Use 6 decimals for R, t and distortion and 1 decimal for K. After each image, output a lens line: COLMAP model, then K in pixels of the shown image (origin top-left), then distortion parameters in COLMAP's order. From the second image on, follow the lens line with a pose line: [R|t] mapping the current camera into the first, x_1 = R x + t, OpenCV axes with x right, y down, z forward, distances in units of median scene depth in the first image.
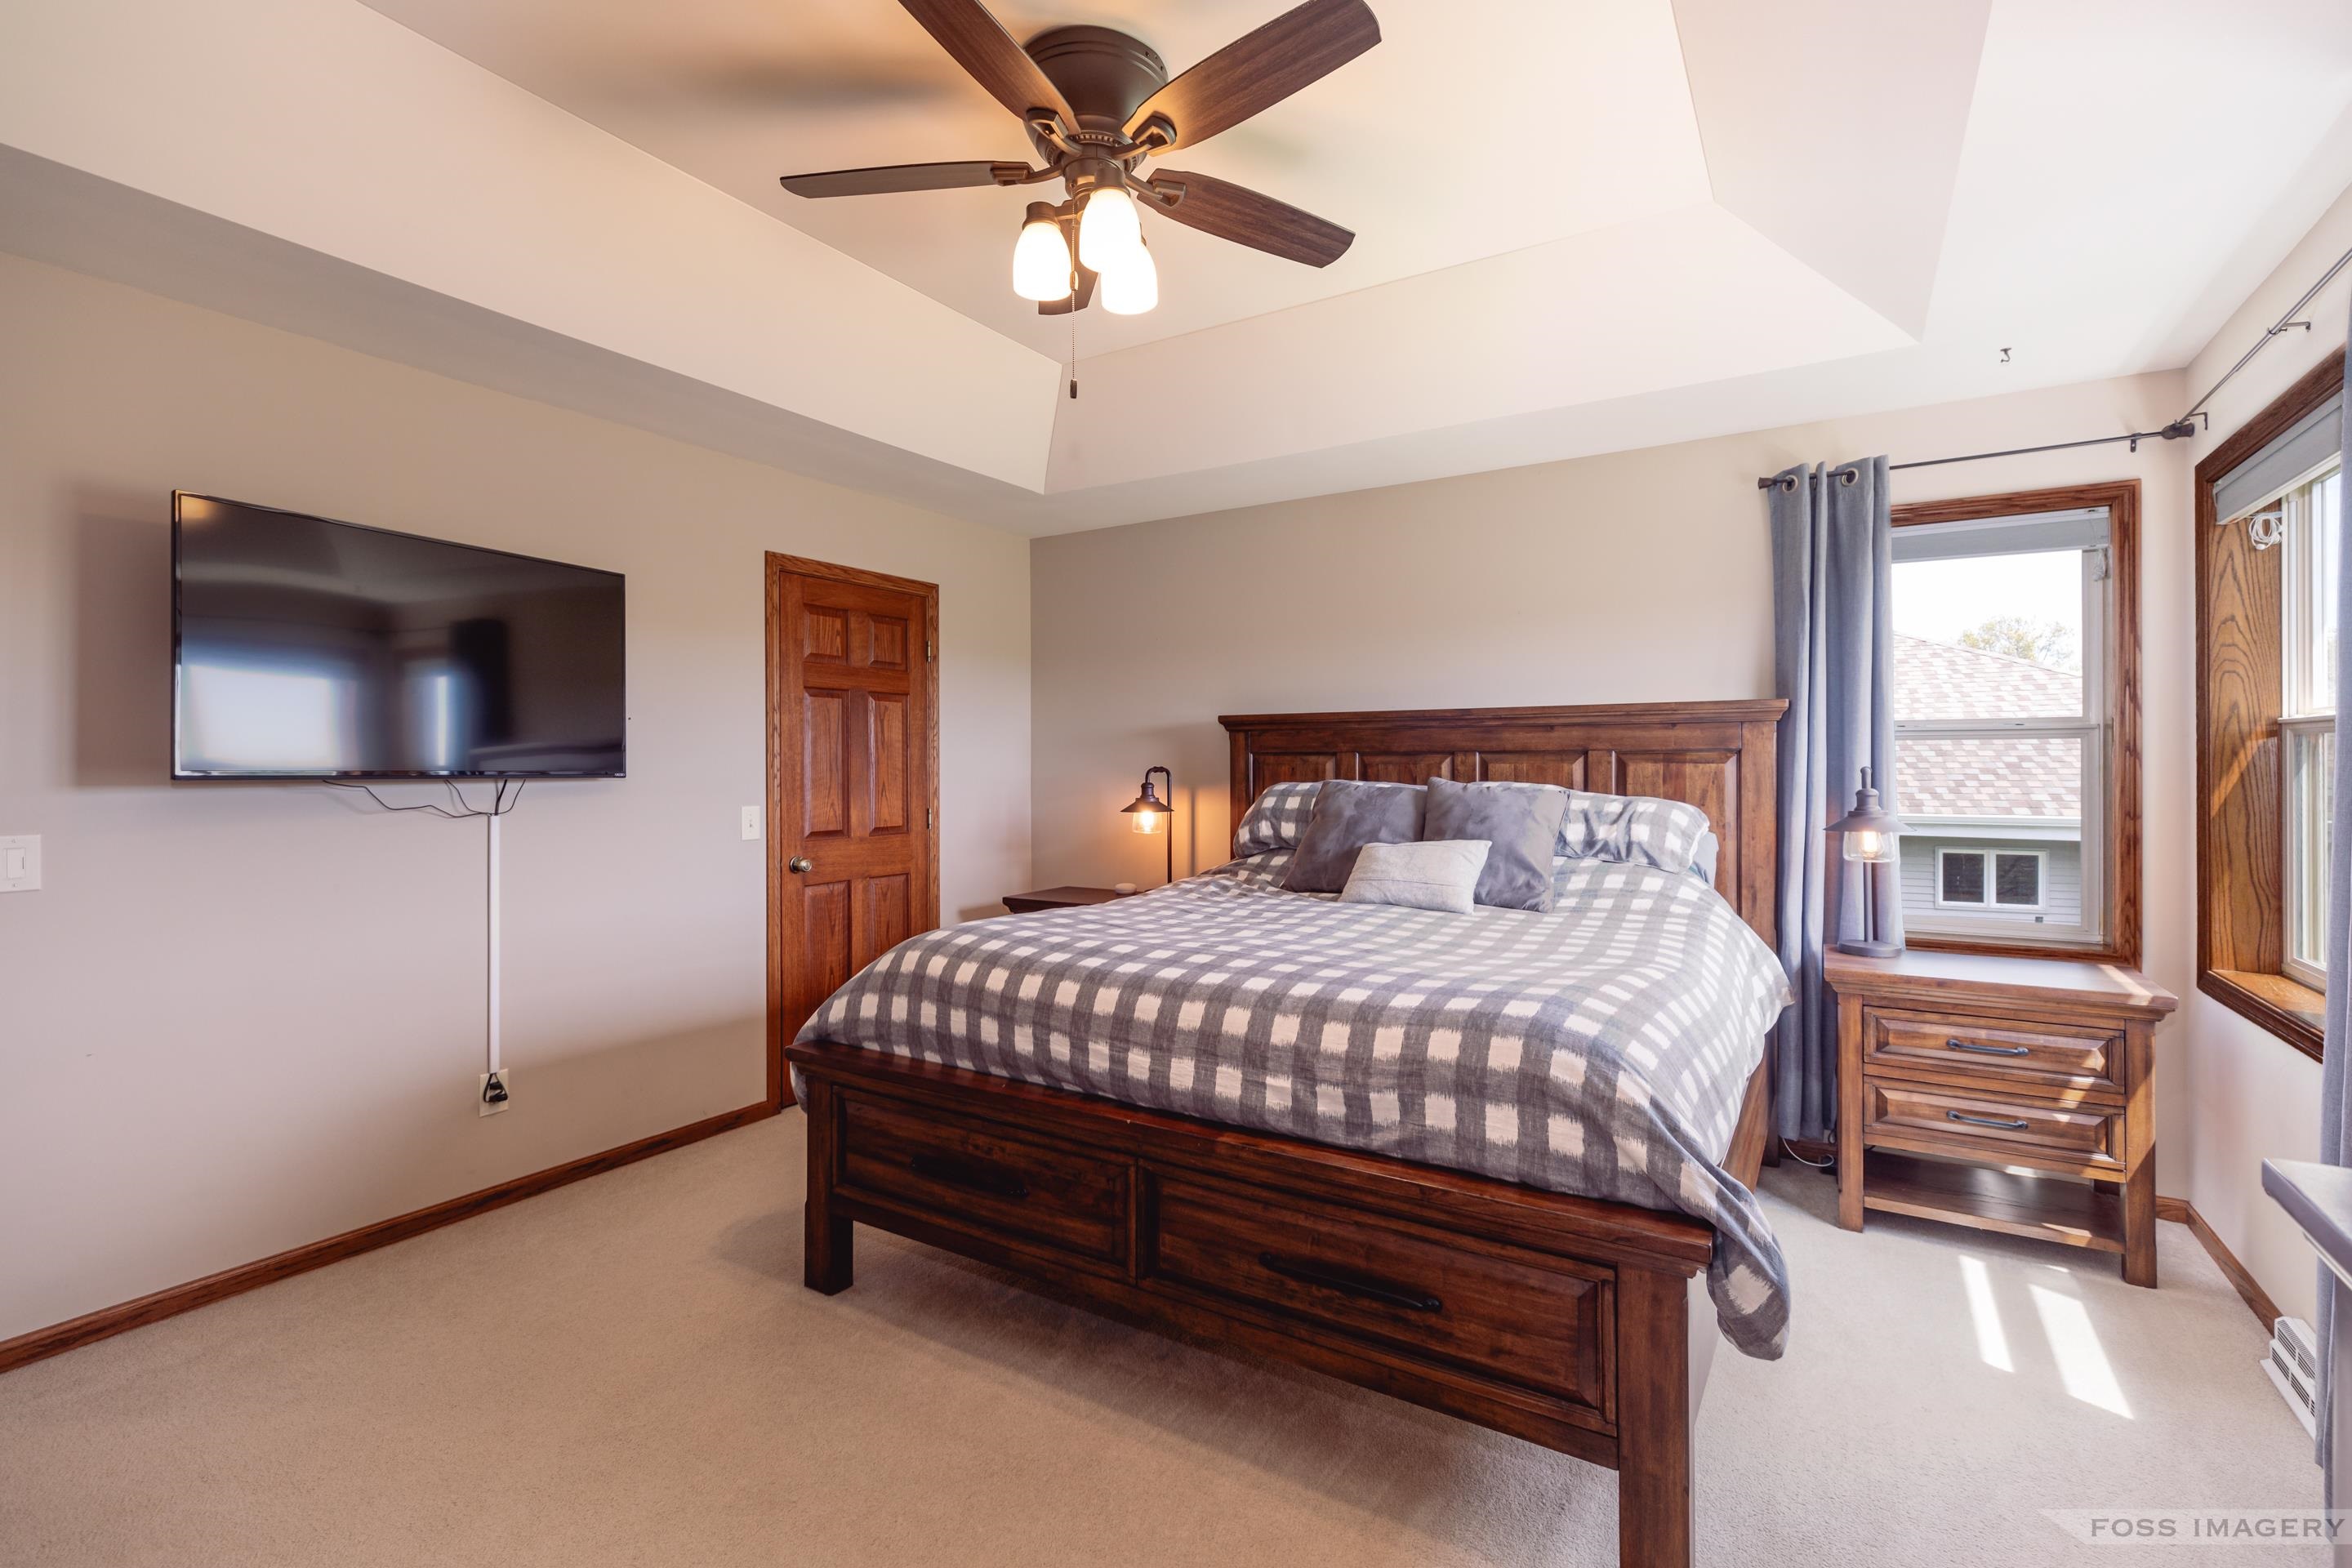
lens RADIAL K [[1057.2, 0, 1188.8], [0, 1057.2, 775.4], [0, 0, 1]] dist [-0.001373, -0.000218]
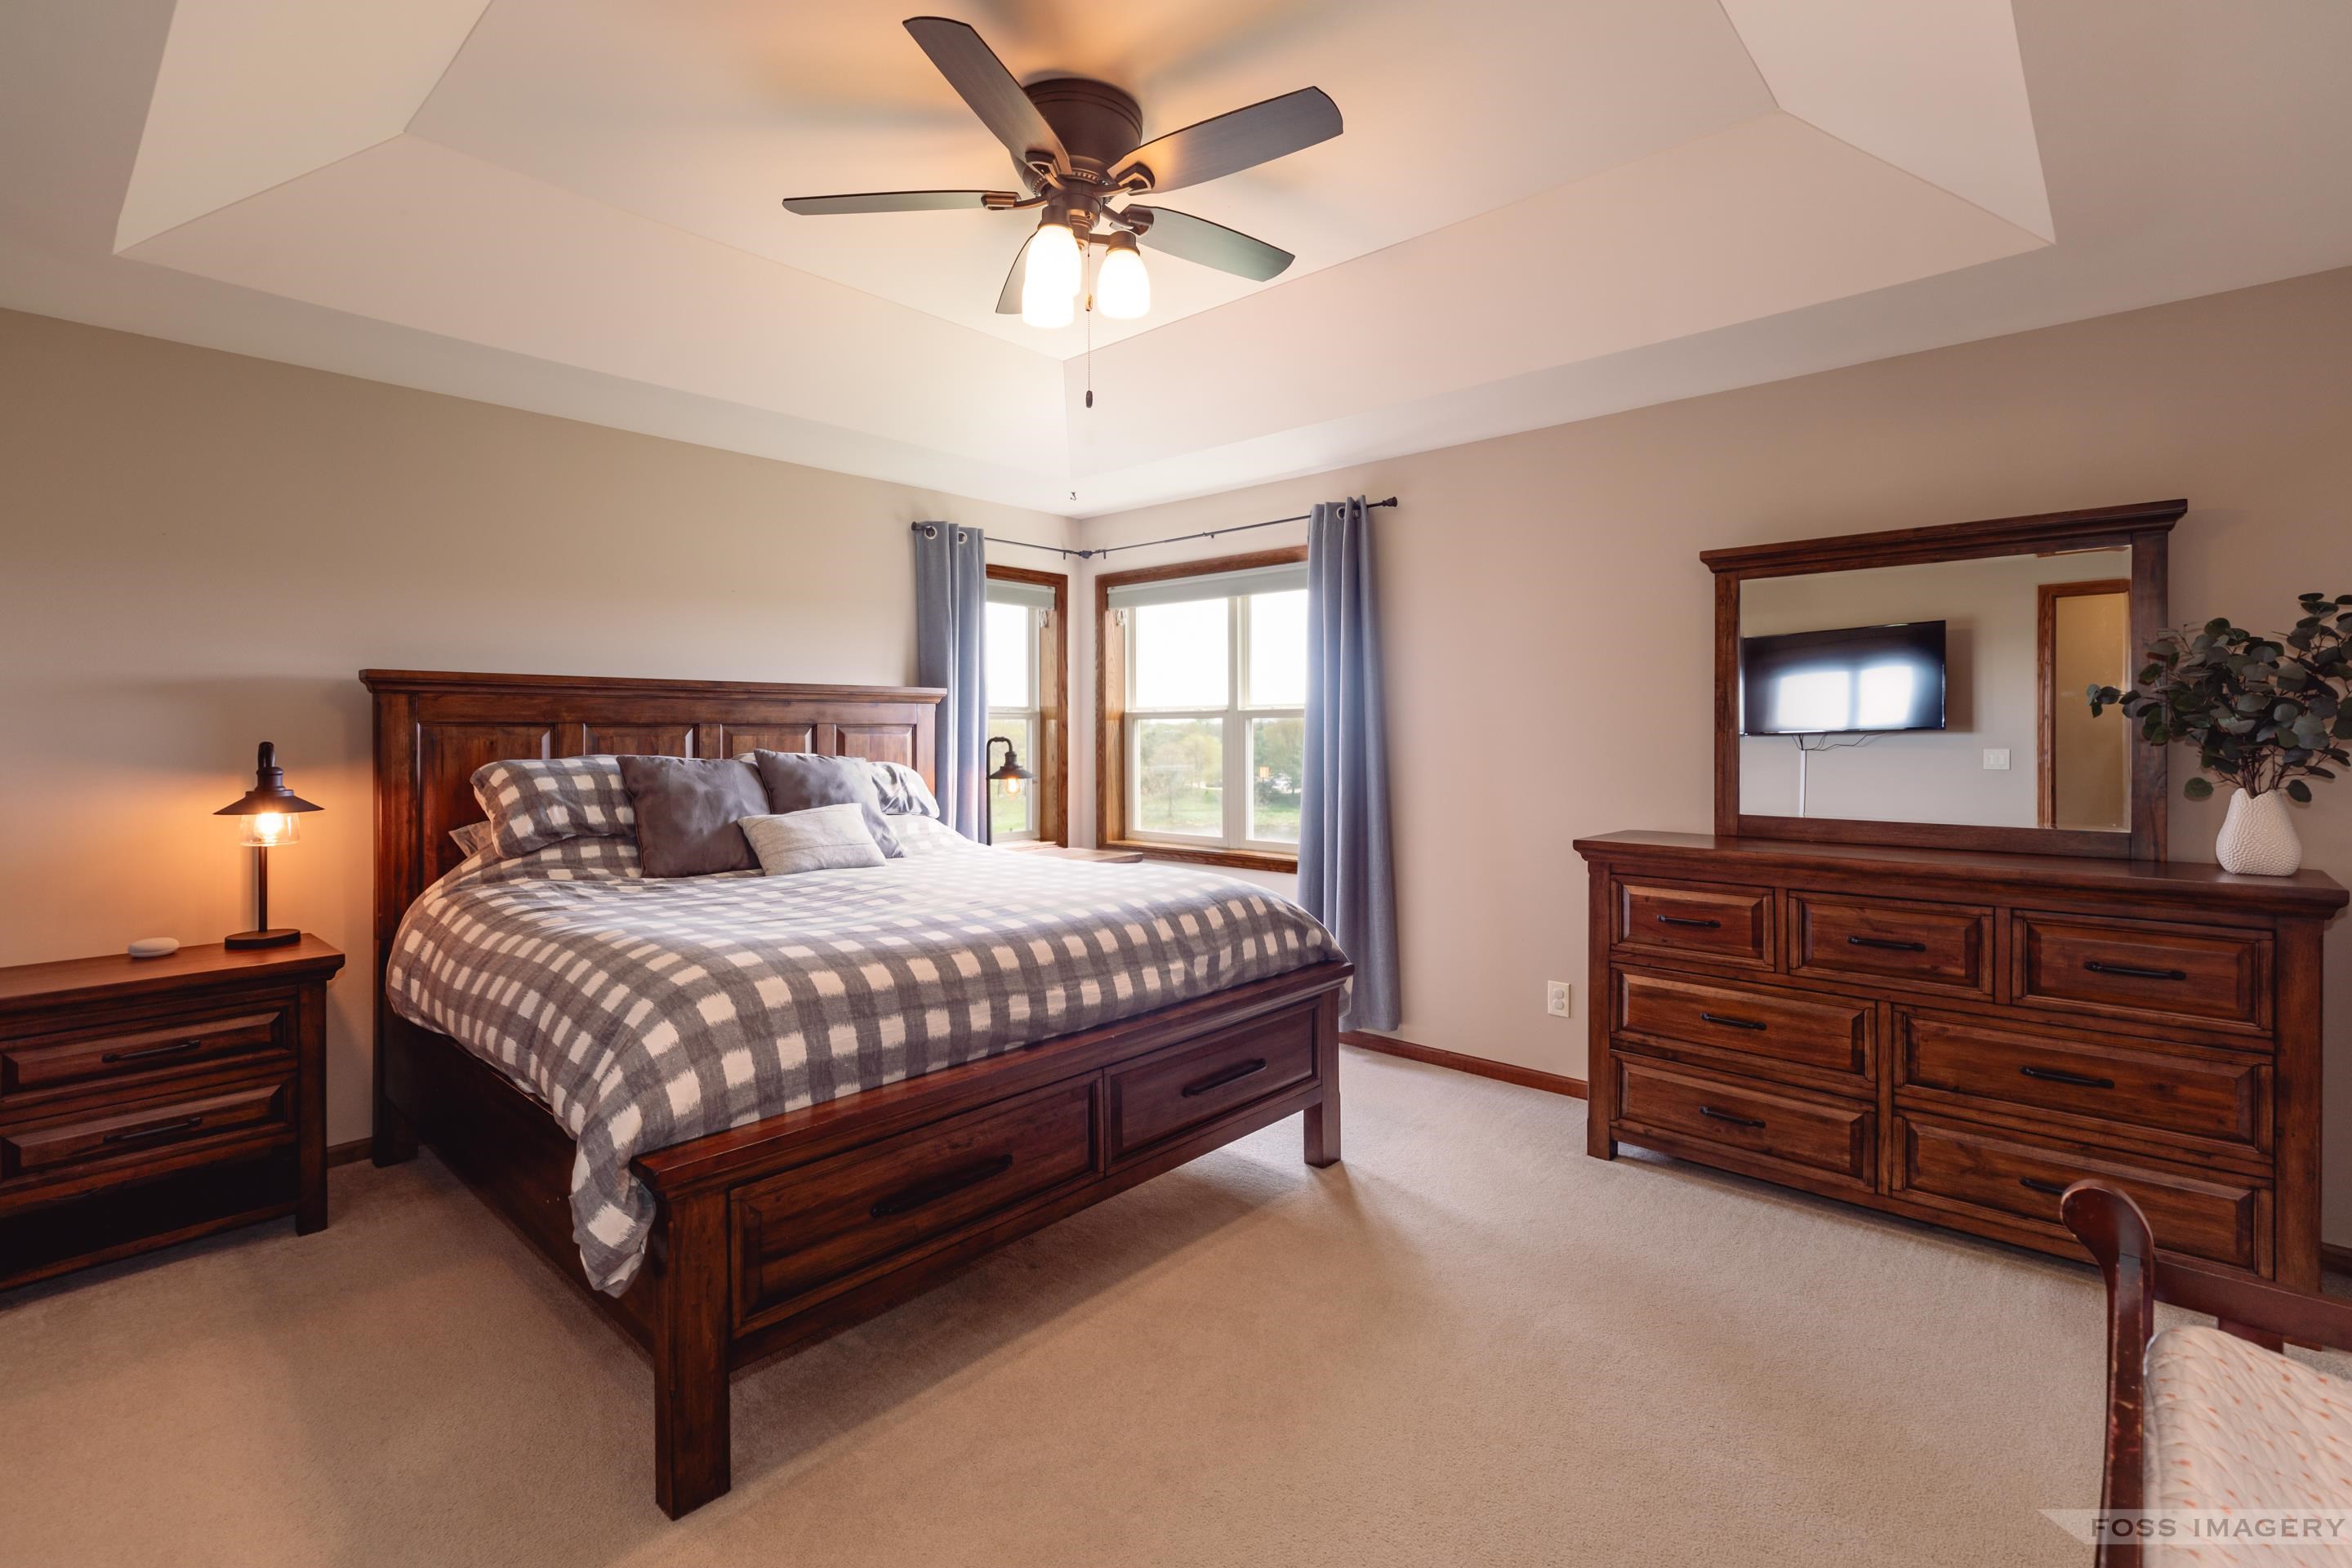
lens RADIAL K [[1064.7, 0, 1180.4], [0, 1064.7, 755.4], [0, 0, 1]] dist [-0.000975, -0.000317]
pose [[0.180735, -0.020216, 0.983324, -0.779088], [0.015913, 0.999718, 0.017628, -0.003989], [-0.983403, 0.012462, 0.181006, 0.456570]]
